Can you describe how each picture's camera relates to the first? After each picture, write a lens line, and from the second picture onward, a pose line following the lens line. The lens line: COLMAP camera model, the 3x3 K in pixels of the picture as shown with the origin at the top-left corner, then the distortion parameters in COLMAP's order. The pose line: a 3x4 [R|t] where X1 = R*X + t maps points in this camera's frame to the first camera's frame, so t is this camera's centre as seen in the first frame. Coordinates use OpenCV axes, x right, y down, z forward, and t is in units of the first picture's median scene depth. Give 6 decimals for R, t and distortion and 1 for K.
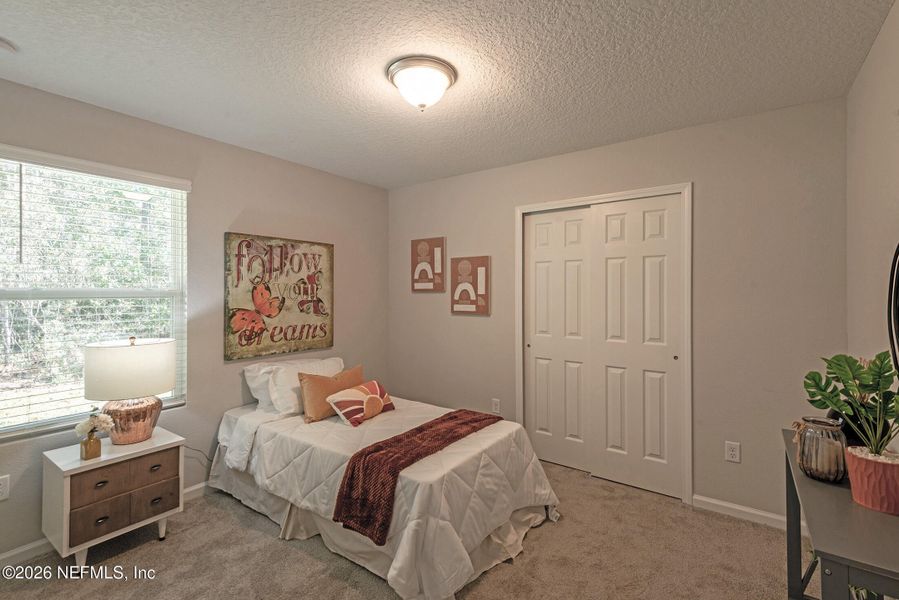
lens RADIAL K [[413.4, 0, 453.1], [0, 413.4, 296.3], [0, 0, 1]] dist [0.019728, -0.000558]
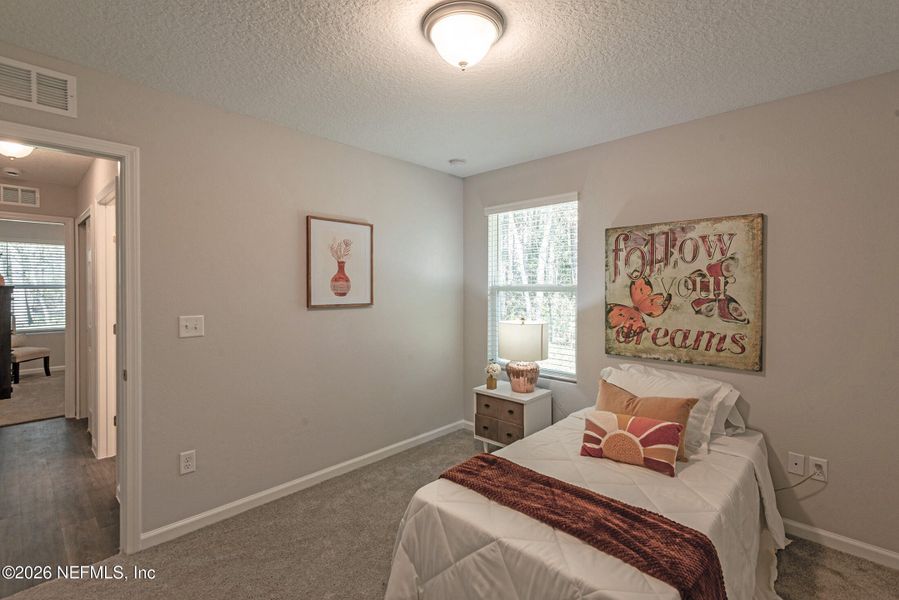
lens RADIAL K [[413.4, 0, 445.0], [0, 413.4, 294.4], [0, 0, 1]] dist [0.019728, -0.000558]
pose [[-0.153342, 0.022404, -0.987919, 0.437732], [-0.011406, 0.999636, 0.024441, -0.010560], [0.988107, 0.015016, -0.153031, 0.629415]]
